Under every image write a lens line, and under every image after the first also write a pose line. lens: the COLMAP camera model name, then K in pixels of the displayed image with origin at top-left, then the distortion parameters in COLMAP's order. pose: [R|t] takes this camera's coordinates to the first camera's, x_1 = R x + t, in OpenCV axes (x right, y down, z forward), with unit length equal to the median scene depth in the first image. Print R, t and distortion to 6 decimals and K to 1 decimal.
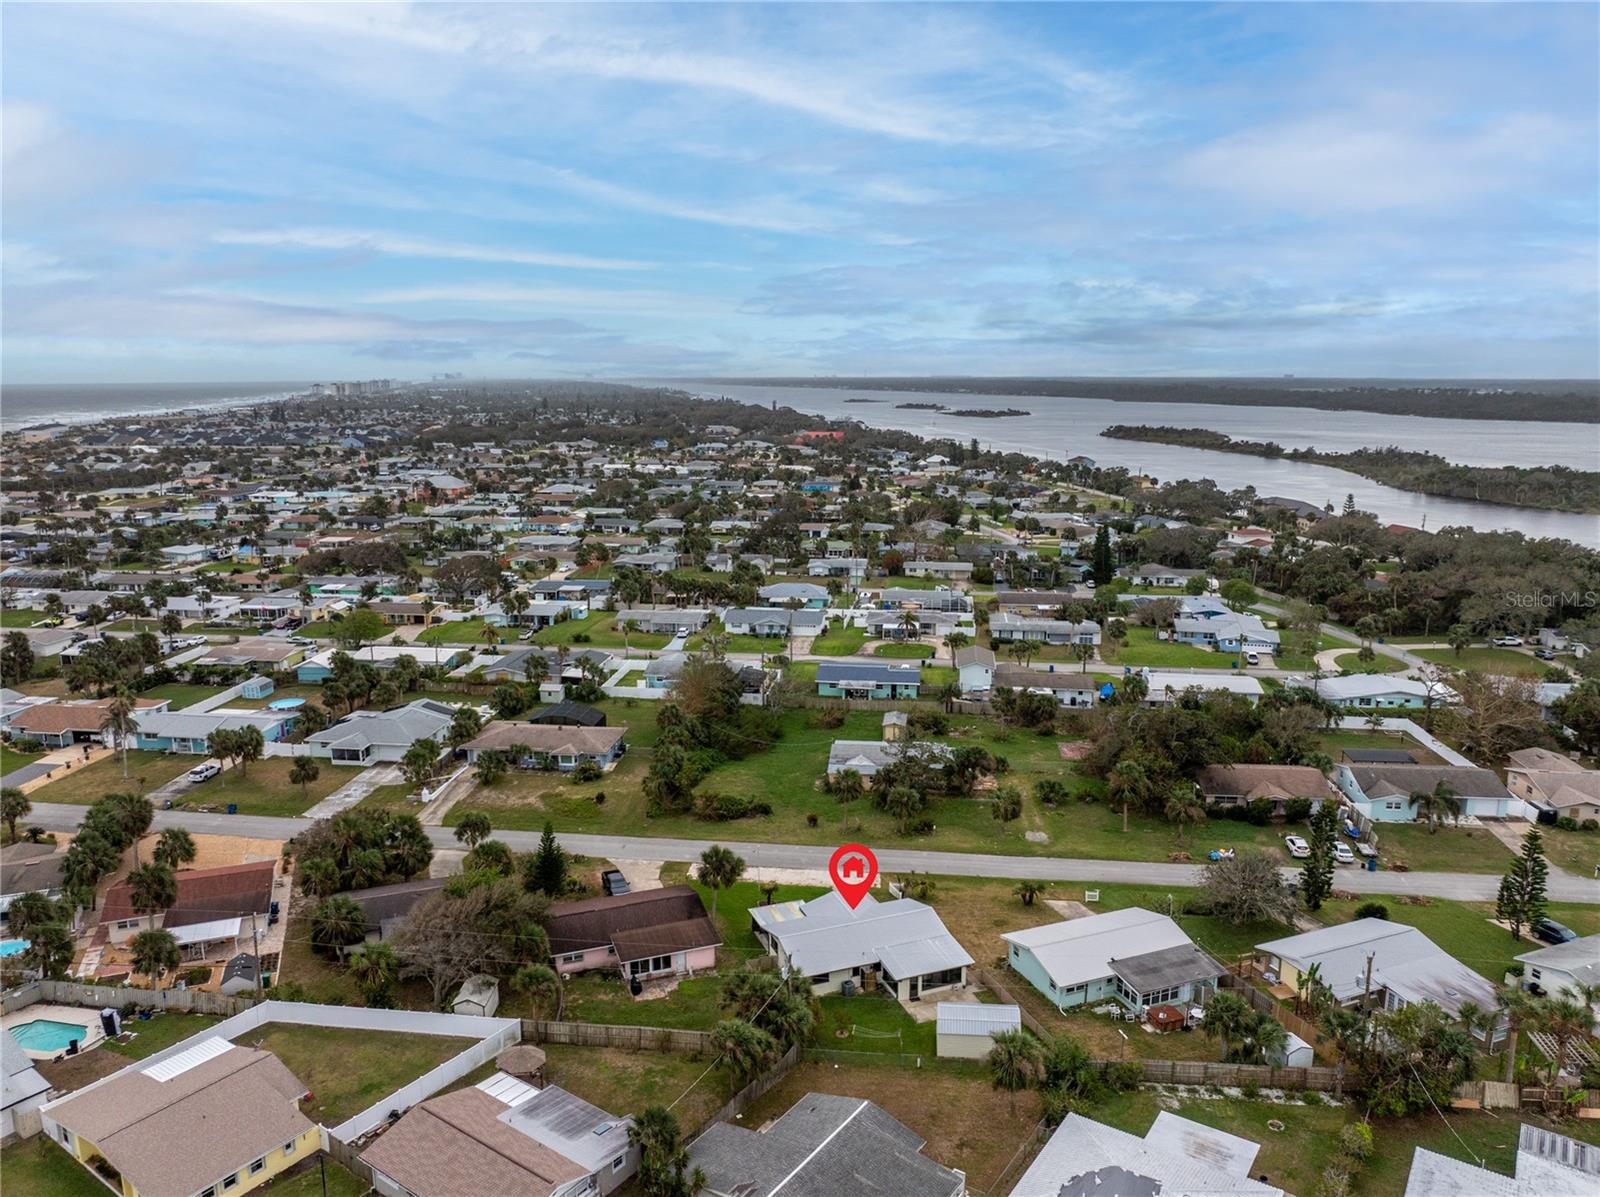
lens RADIAL K [[1128.7, 0, 809.6], [0, 1128.7, 590.8], [0, 0, 1]] dist [-0.024749, -0.020273]
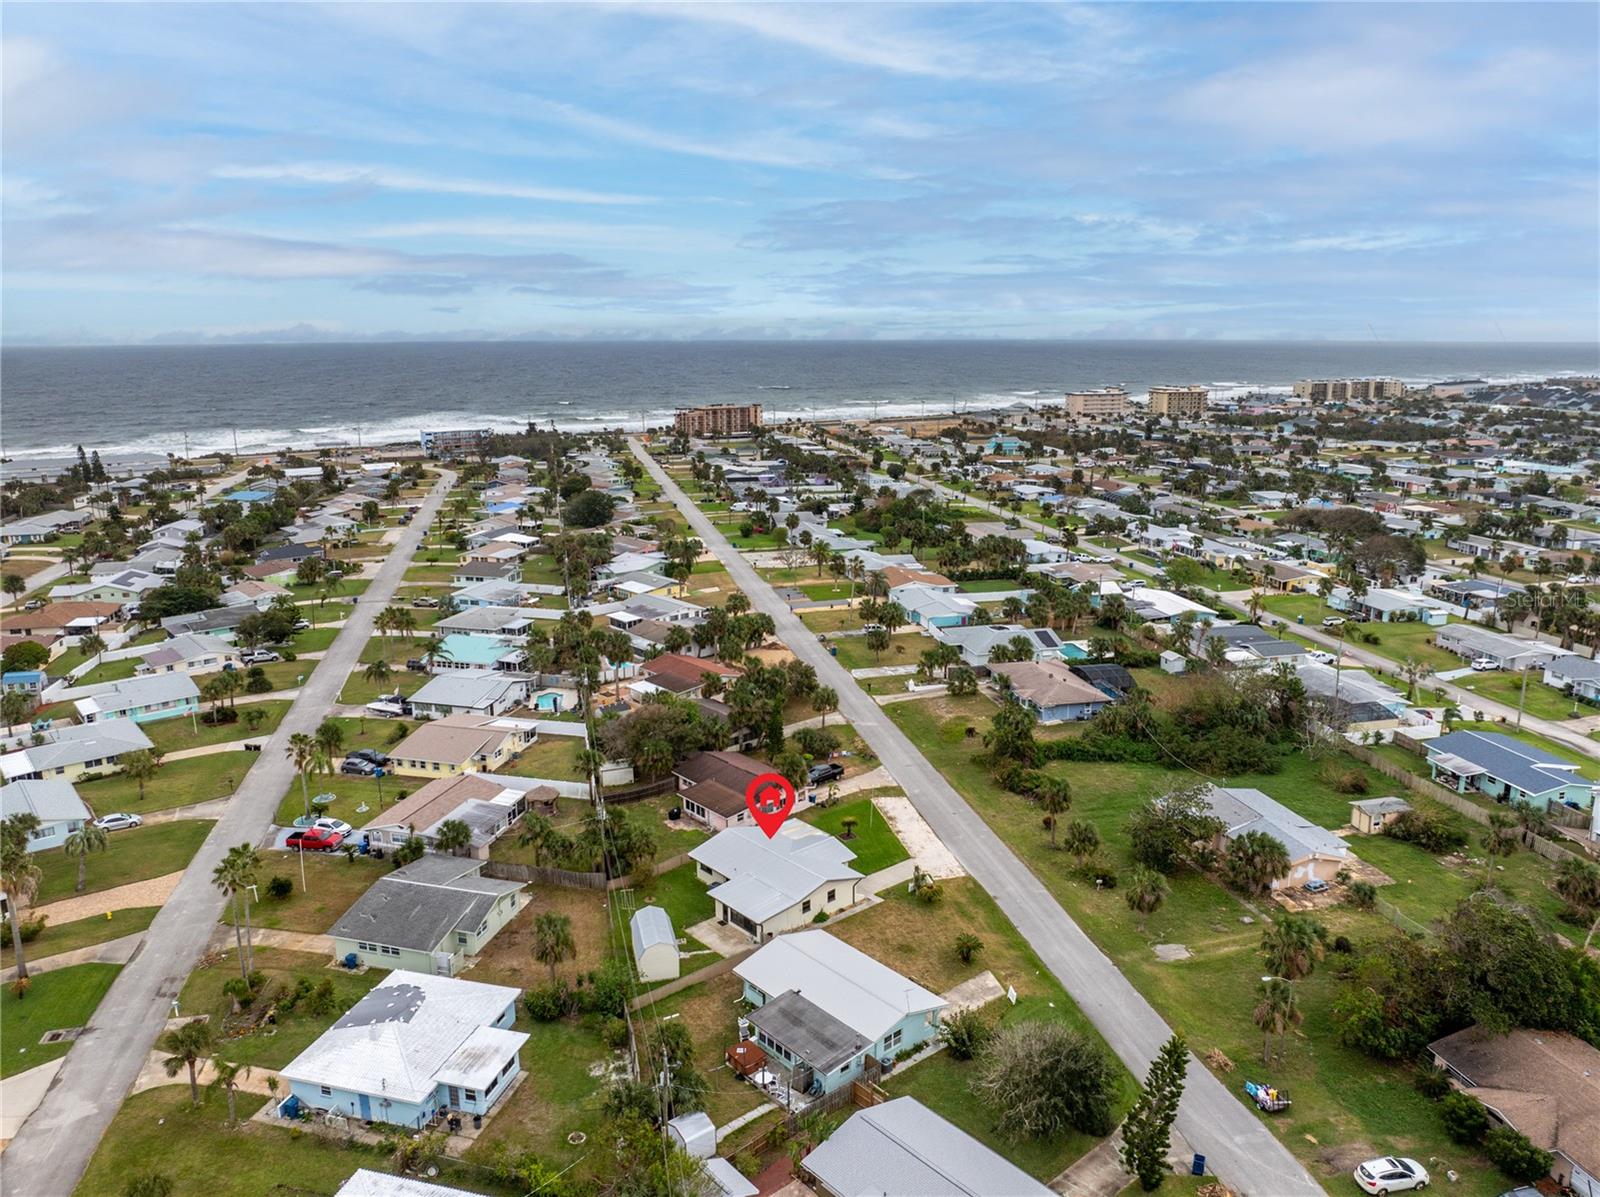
lens RADIAL K [[1128.7, 0, 809.6], [0, 1128.7, 590.8], [0, 0, 1]] dist [-0.024749, -0.020273]
pose [[0.342027, 0.207571, -0.916478, 0.567290], [-0.174249, 0.972393, 0.155206, -0.068885], [0.923393, 0.106611, 0.368754, 0.352412]]
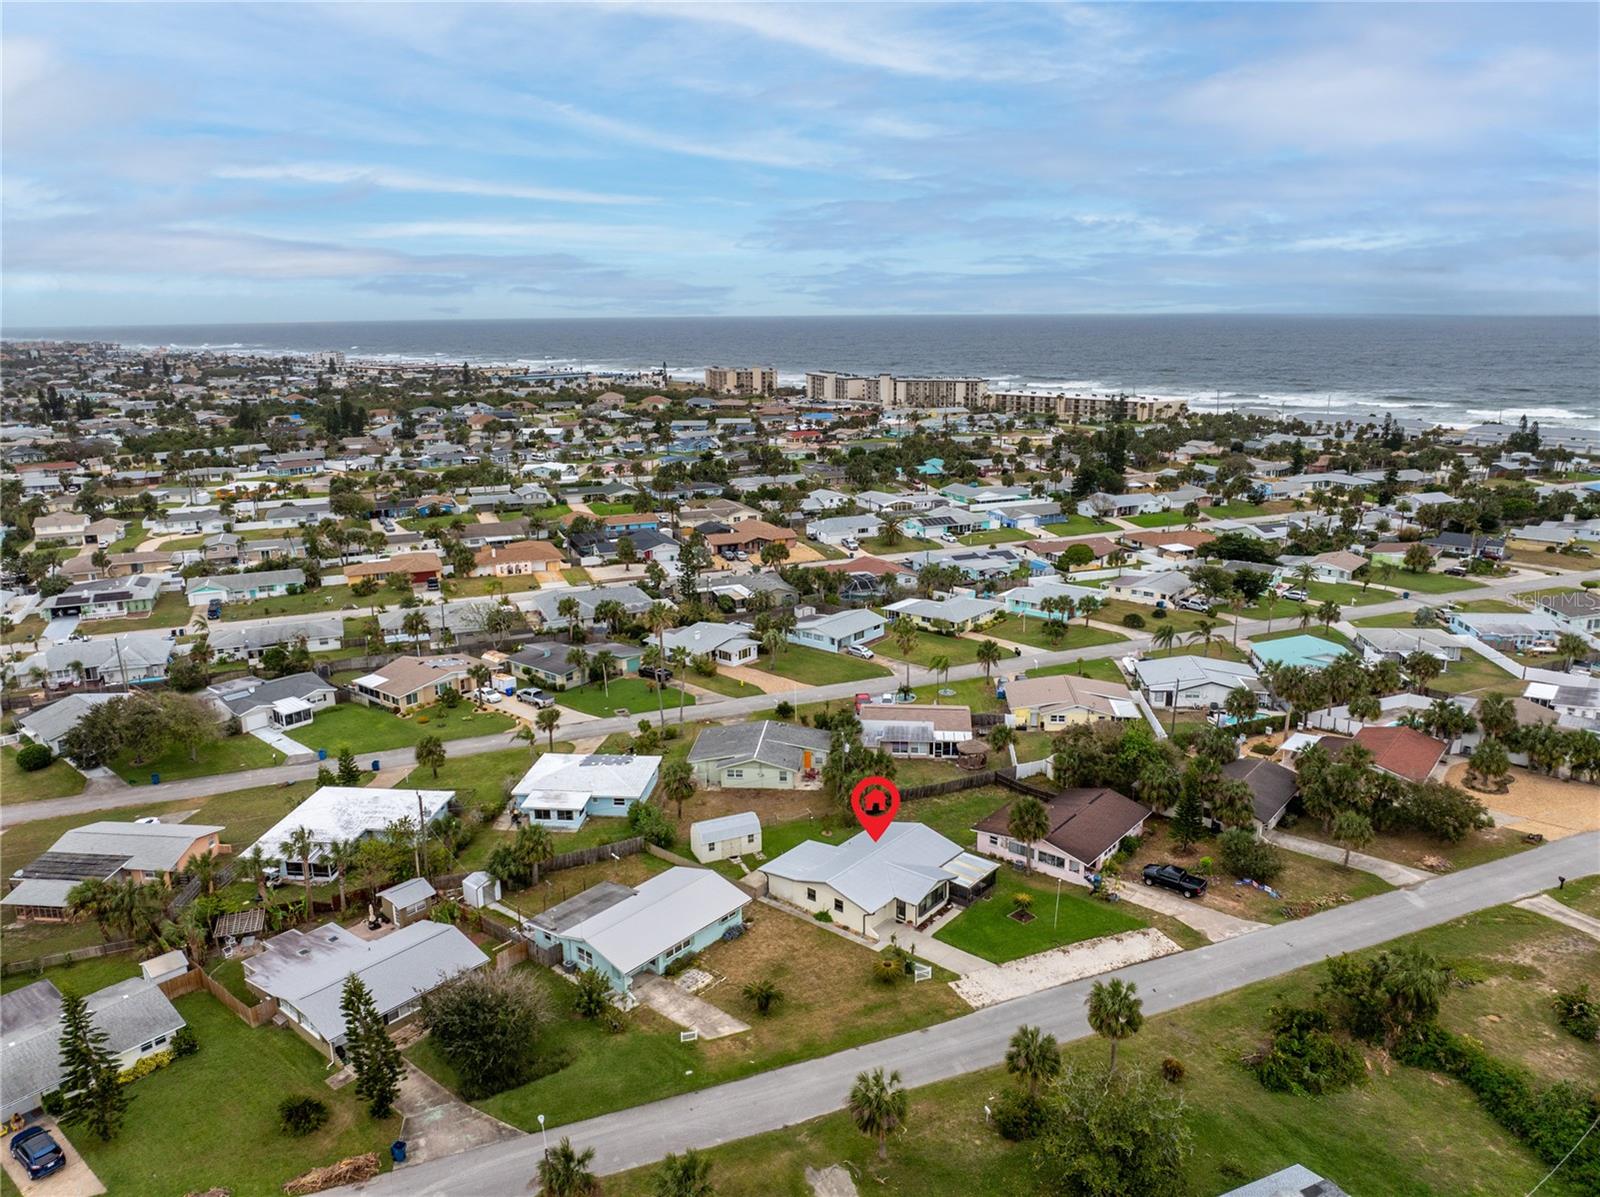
lens RADIAL K [[1128.7, 0, 809.6], [0, 1128.7, 590.8], [0, 0, 1]] dist [-0.024749, -0.020273]
pose [[-0.869960, 0.126440, -0.476637, 0.321774], [-0.083370, 0.914943, 0.394879, -0.188480], [0.486024, 0.383266, -0.785422, 0.976082]]
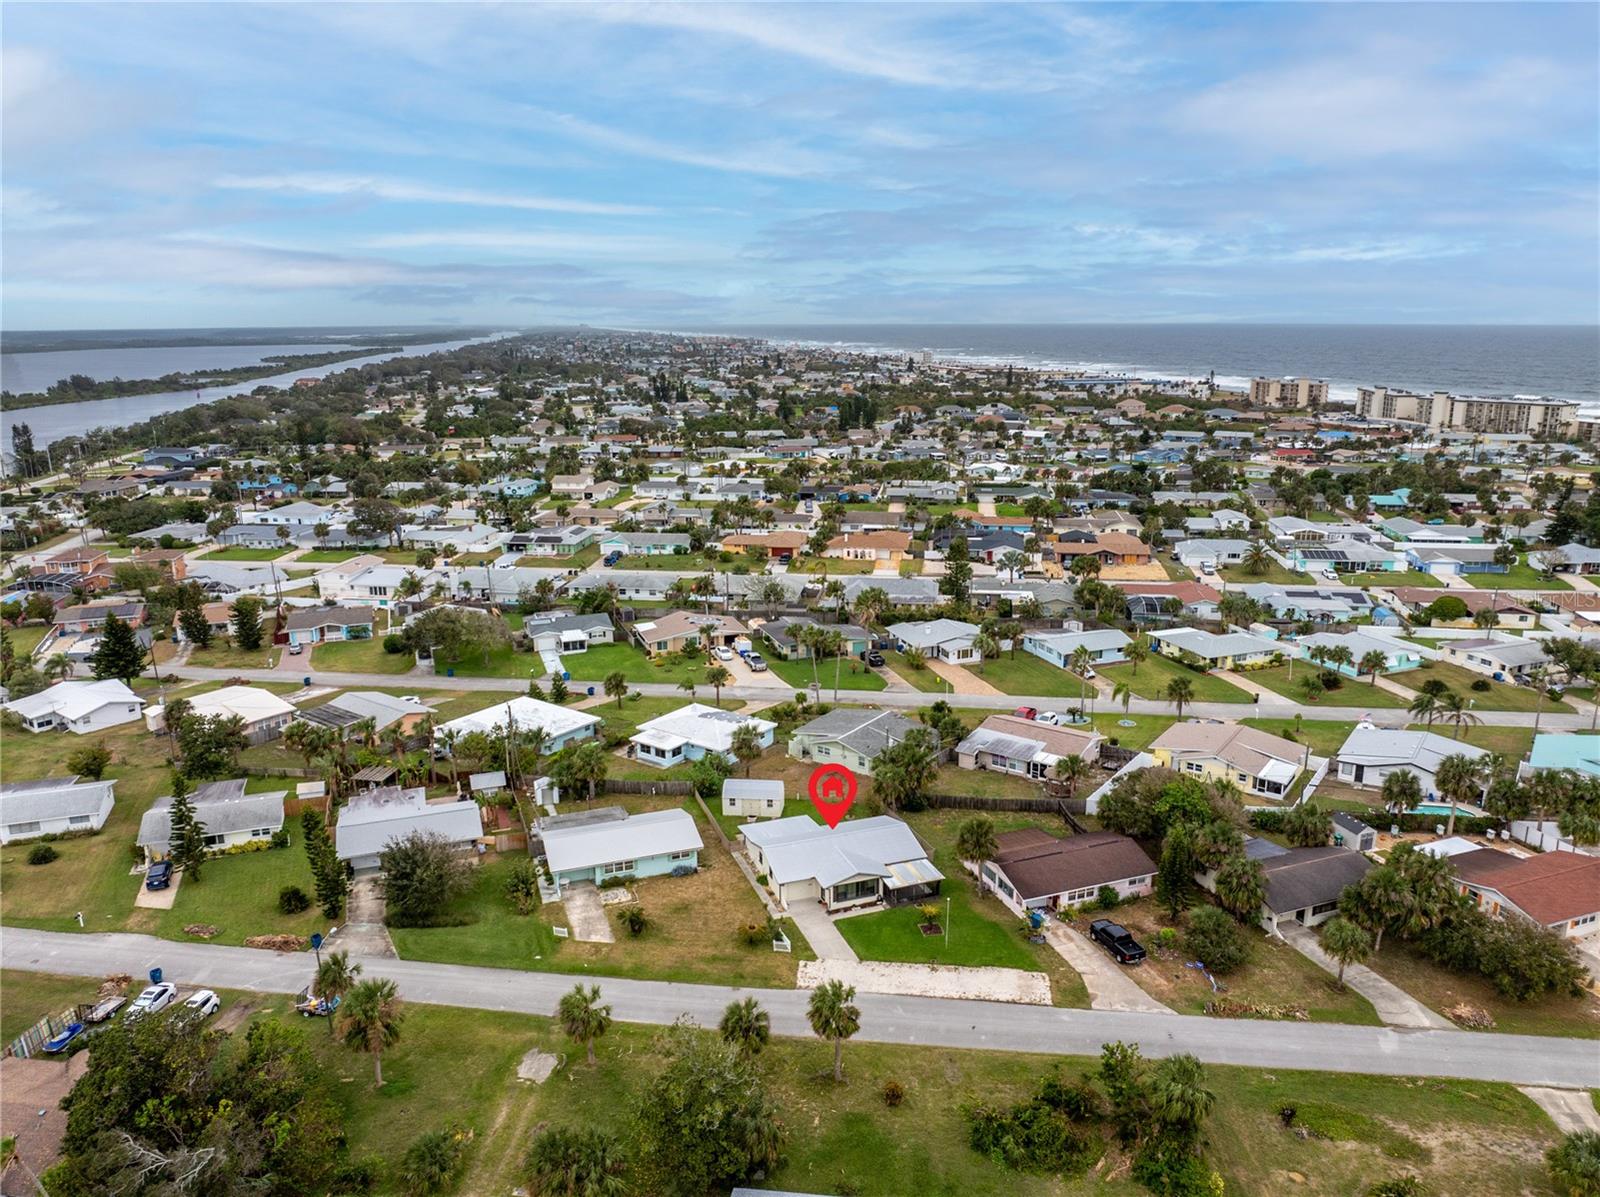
lens RADIAL K [[1128.7, 0, 809.6], [0, 1128.7, 590.8], [0, 0, 1]] dist [-0.024749, -0.020273]
pose [[-0.999846, 0.001656, 0.017496, 0.027554], [0.008708, 0.911423, 0.411379, -0.211189], [-0.015265, 0.411468, -0.911297, 1.092330]]
